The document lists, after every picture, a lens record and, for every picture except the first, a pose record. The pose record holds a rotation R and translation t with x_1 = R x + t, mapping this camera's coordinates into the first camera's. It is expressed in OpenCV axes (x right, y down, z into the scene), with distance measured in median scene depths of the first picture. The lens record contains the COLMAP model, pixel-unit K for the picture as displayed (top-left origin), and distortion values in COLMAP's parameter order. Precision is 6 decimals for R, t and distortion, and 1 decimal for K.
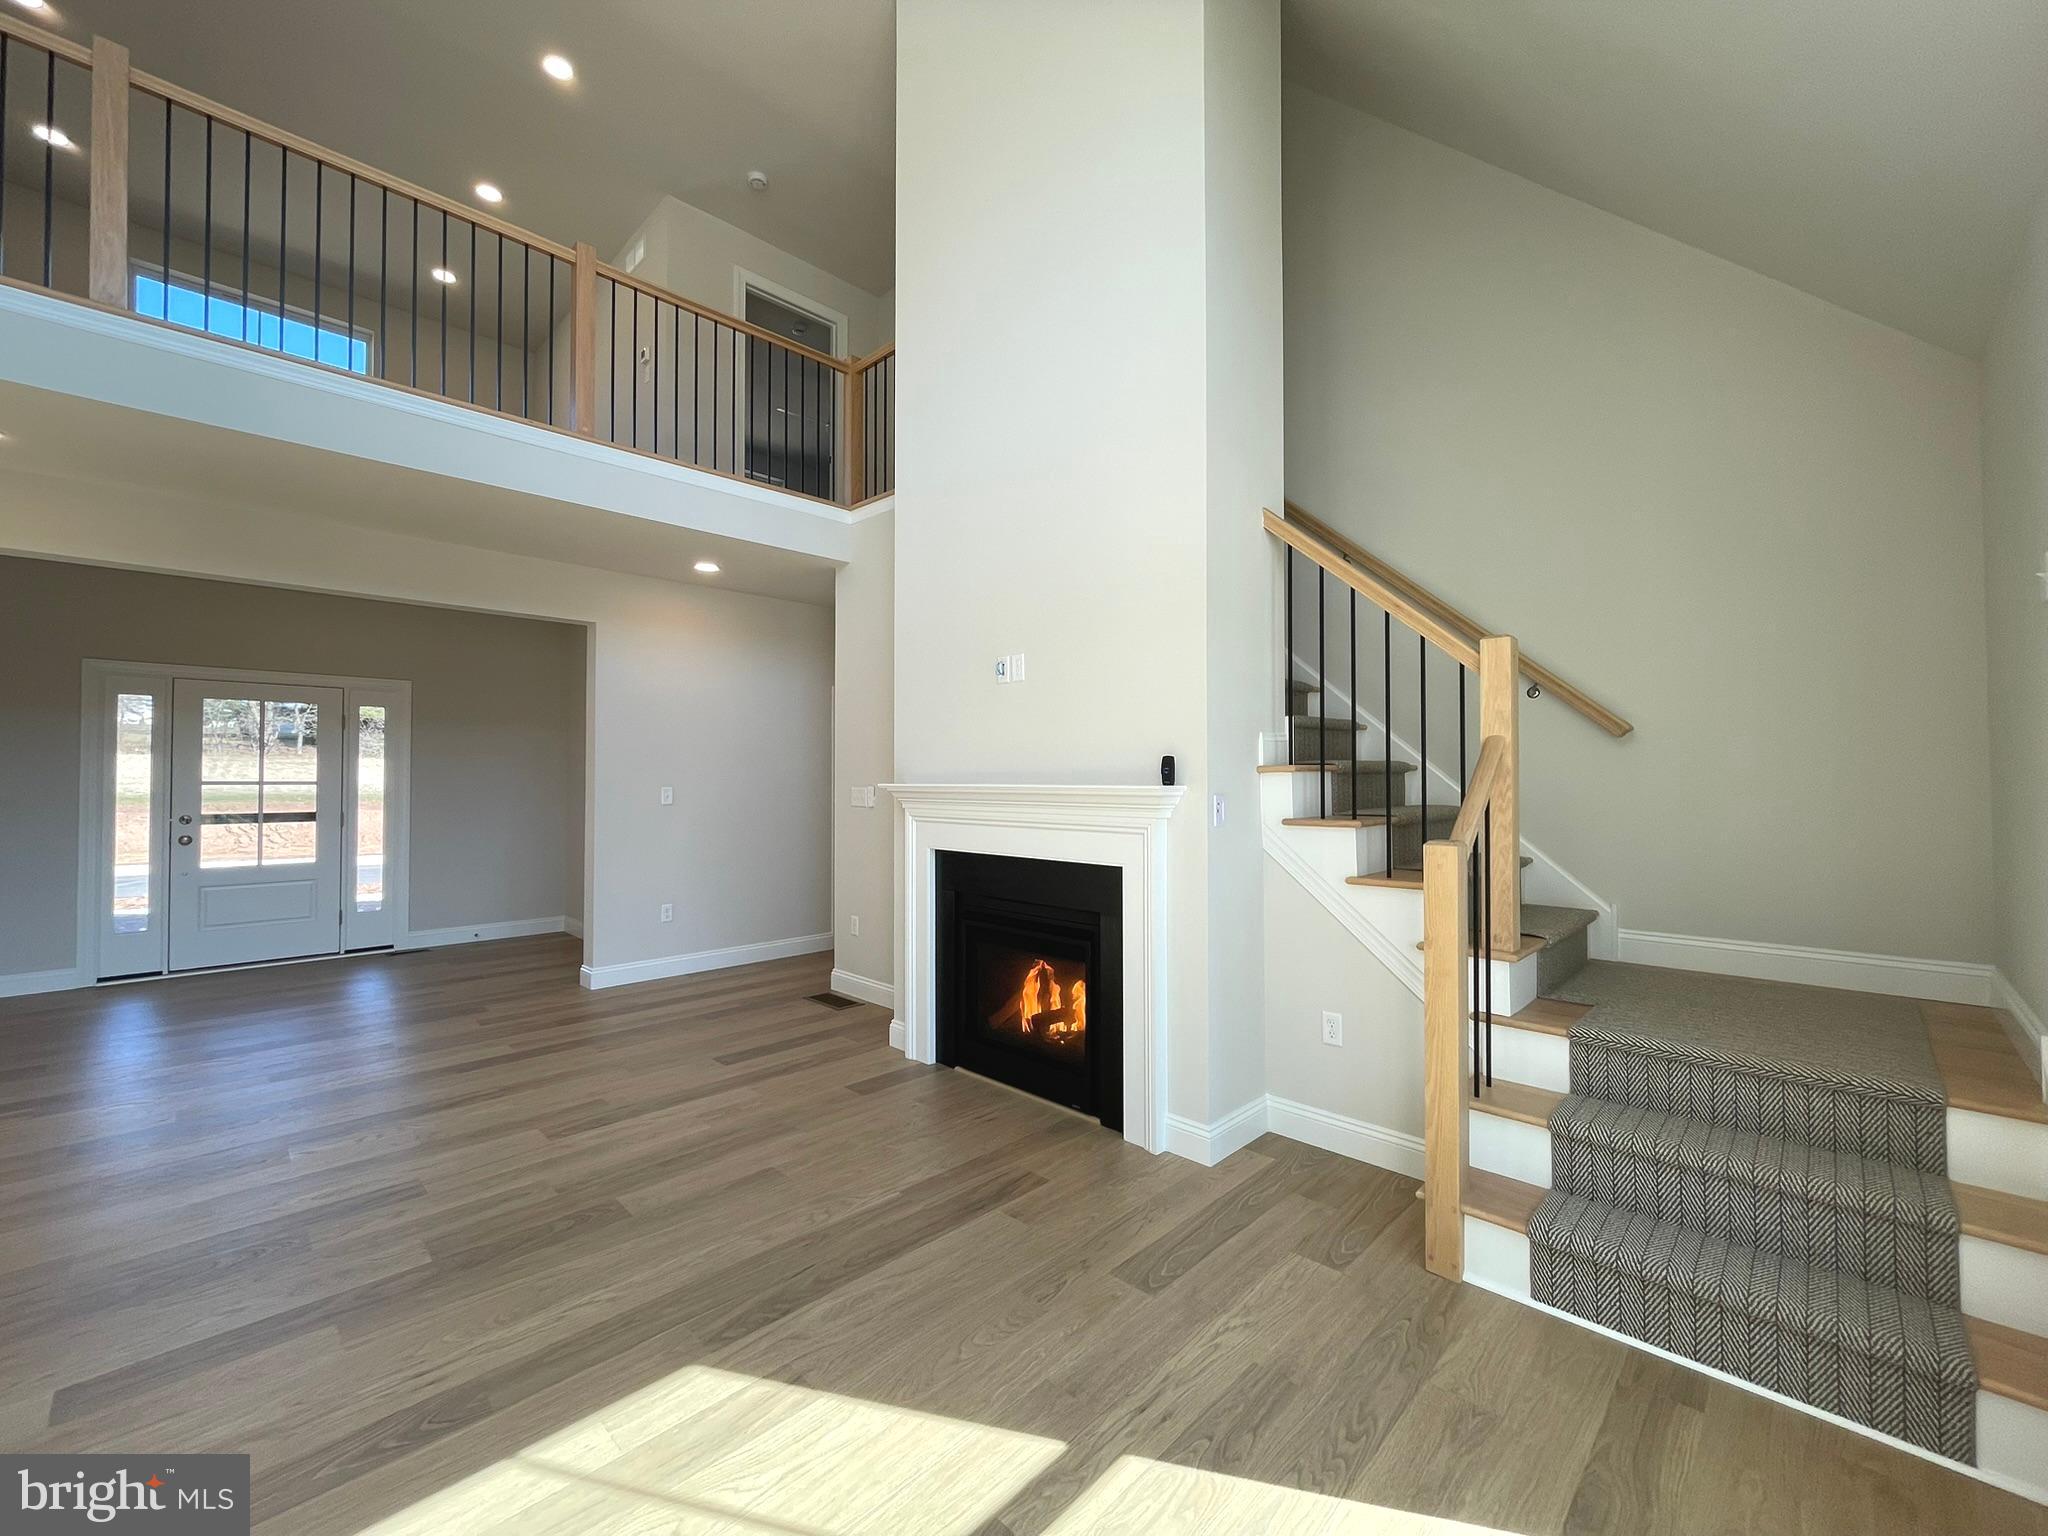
lens RADIAL K [[826.2, 0, 1024.0], [0, 826.2, 768.0], [0, 0, 1]] dist [-0.001208, -0.000916]
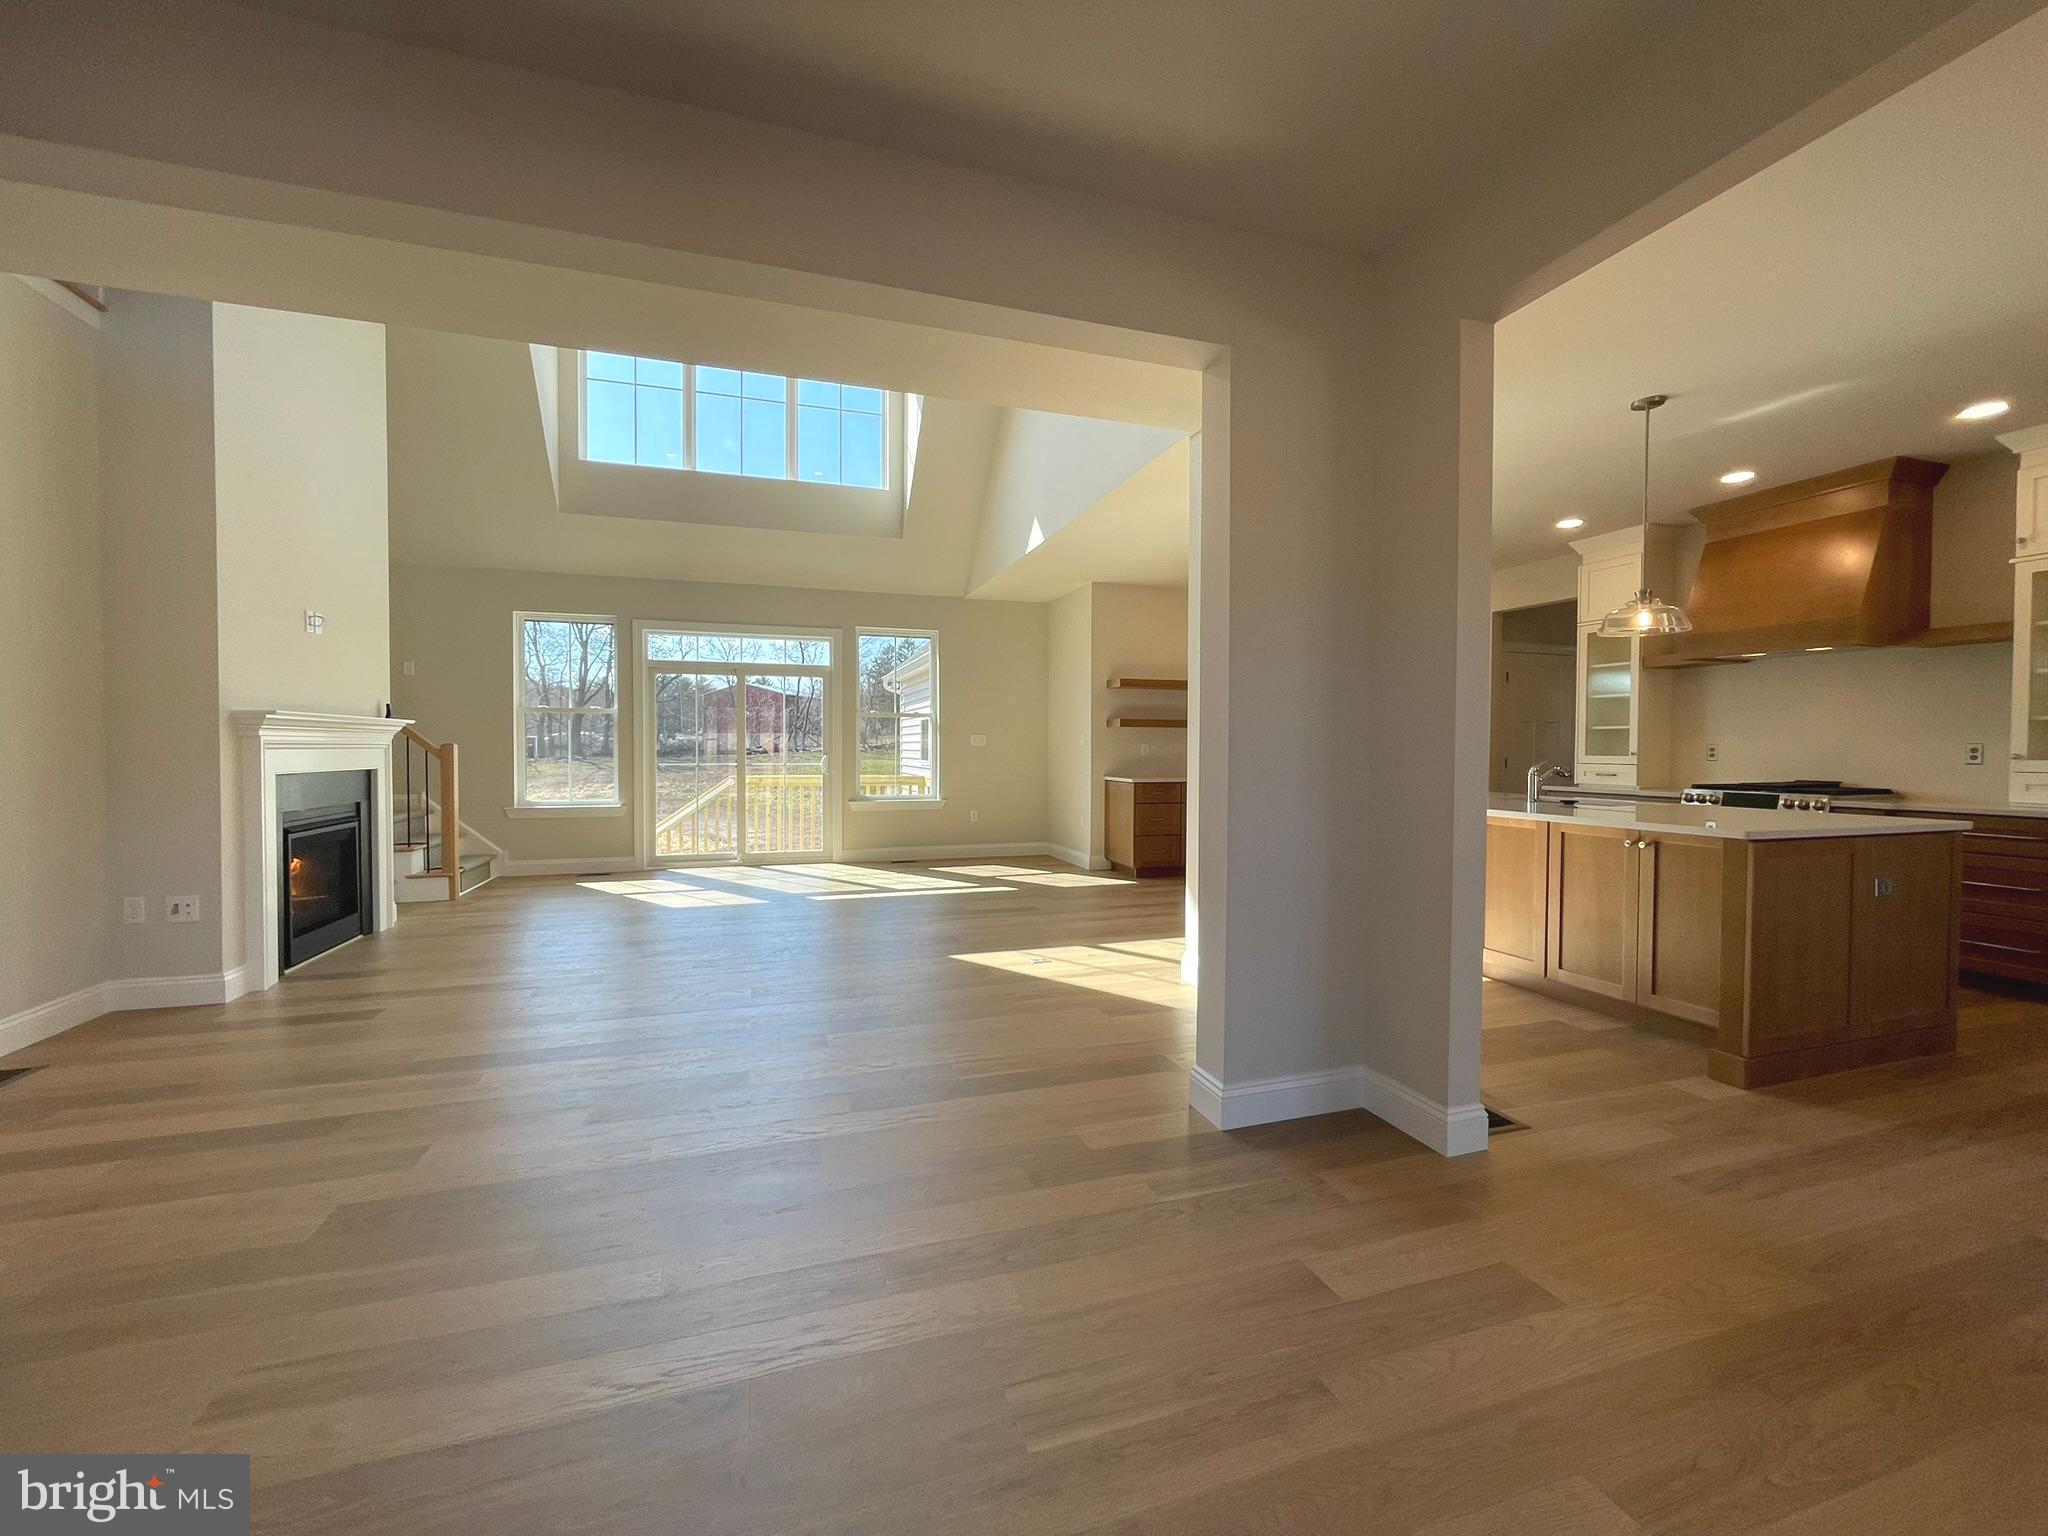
lens RADIAL K [[828.8, 0, 1020.1], [0, 828.8, 763.5], [0, 0, 1]] dist [-0.002324, -0.000290]
pose [[-0.886158, -0.010812, 0.463257, -1.708117], [-0.008208, 0.999937, 0.007638, 0.080725], [-0.463310, 0.002966, -0.886191, 1.784427]]
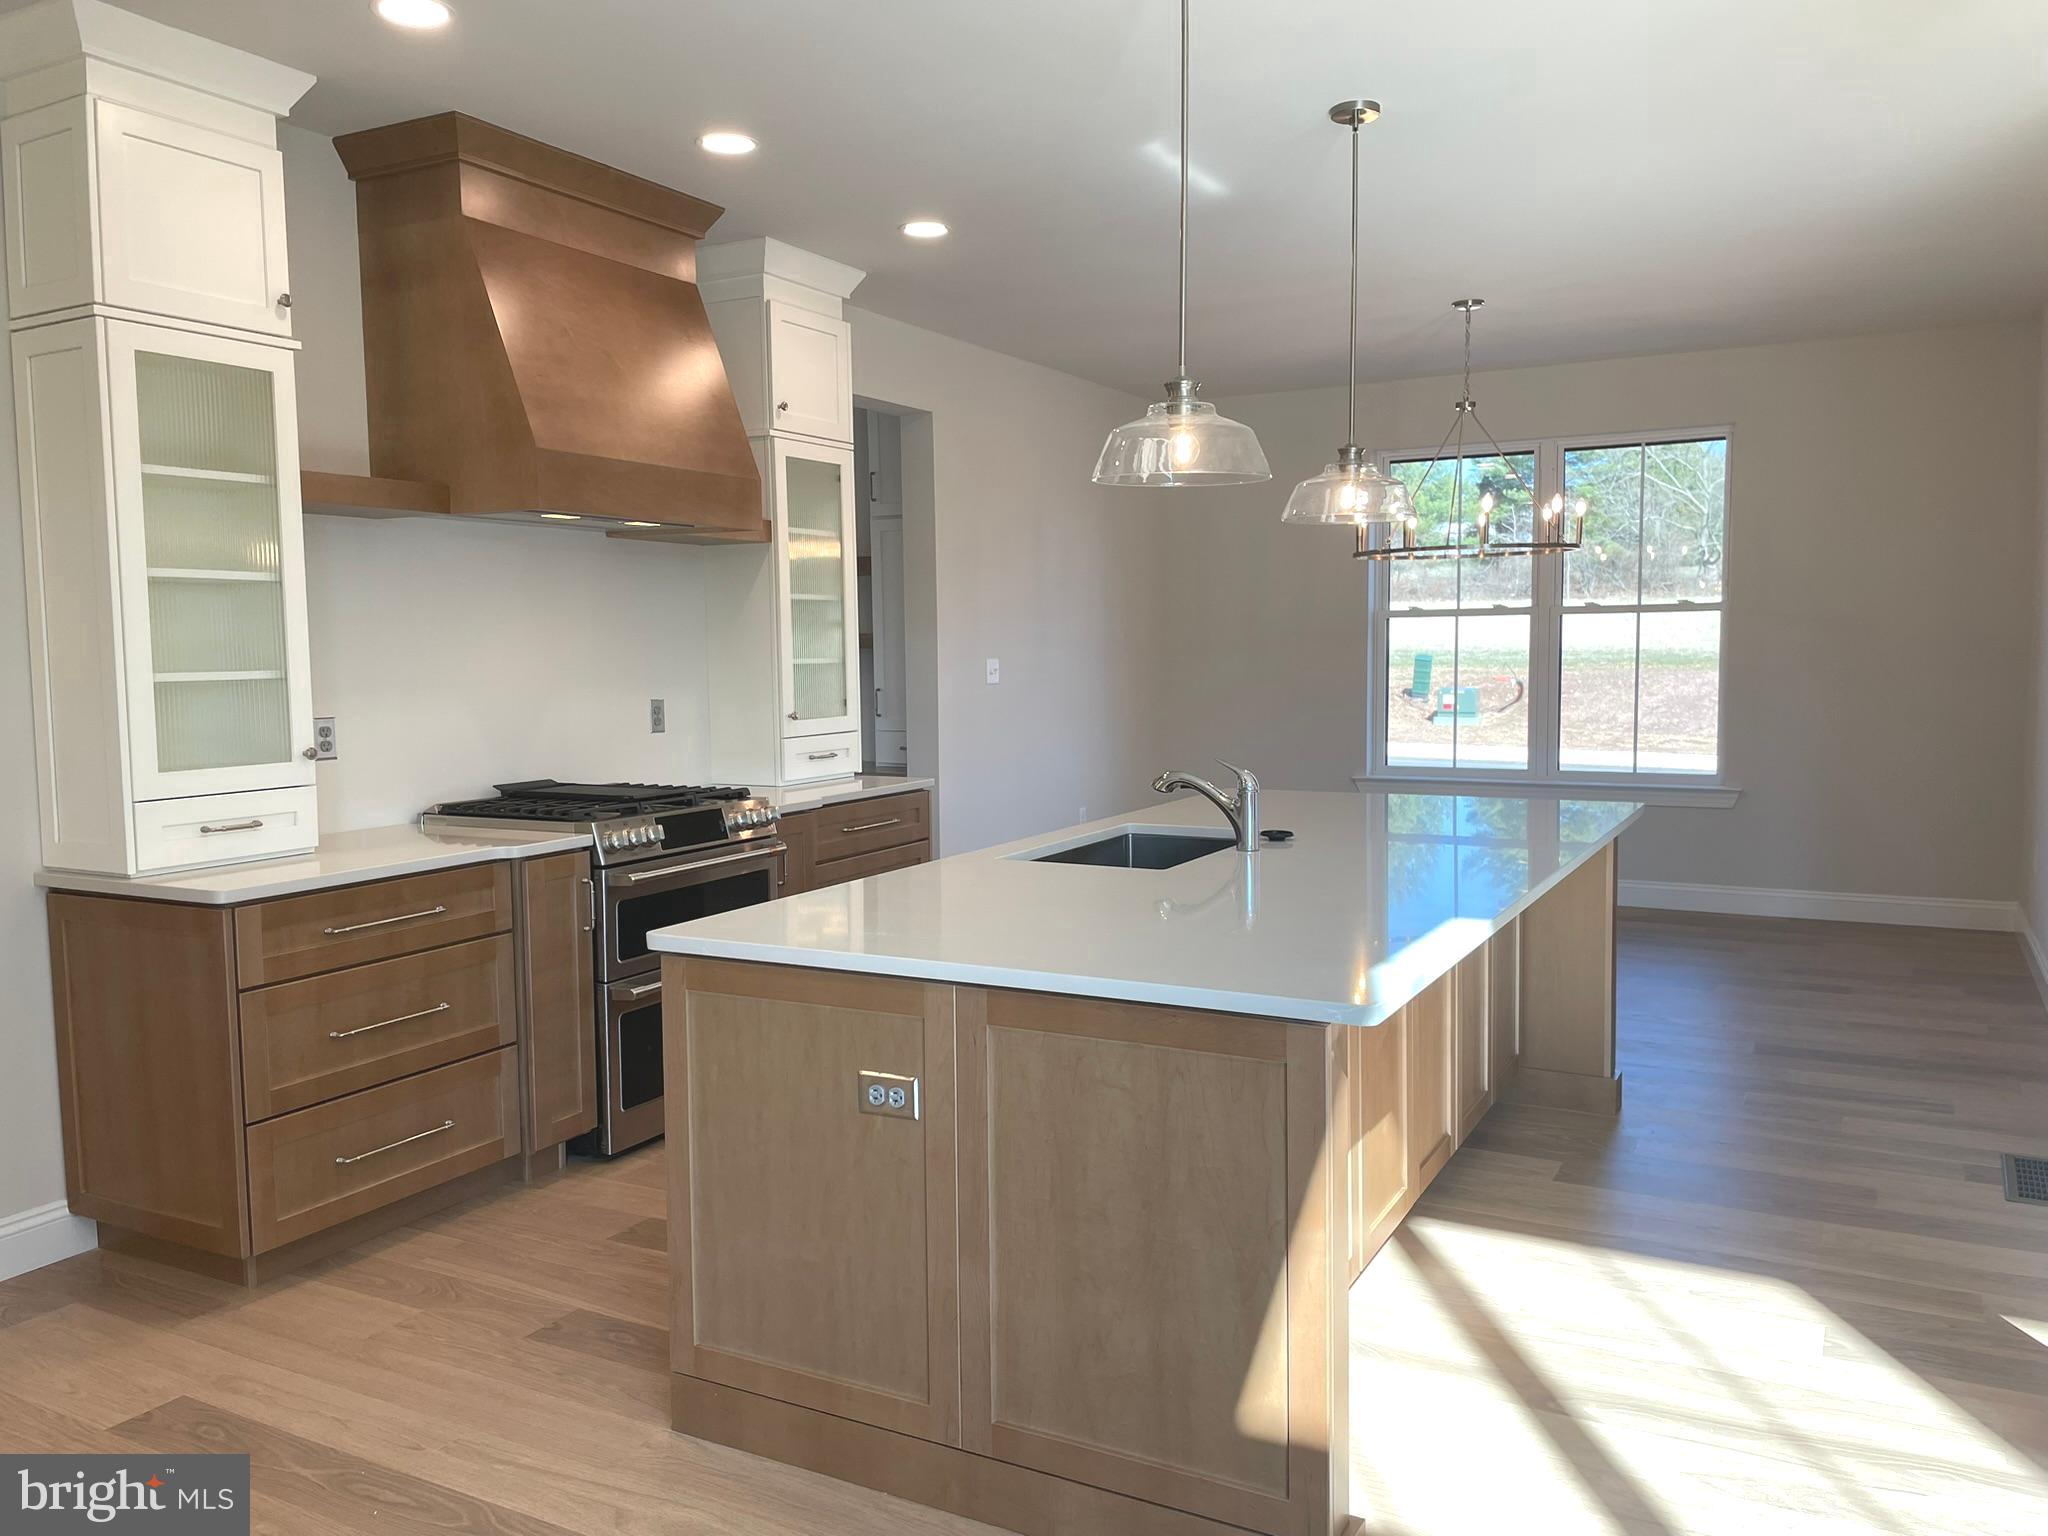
lens RADIAL K [[1551.6, 0, 1026.8], [0, 1551.6, 770.5], [0, 0, 1]] dist [0.087061, -0.119857]
pose [[0.278285, 0.077237, -0.957388, -0.808364], [0.024973, 0.995843, 0.087598, -0.012925], [0.960174, -0.048286, 0.275199, -0.208750]]
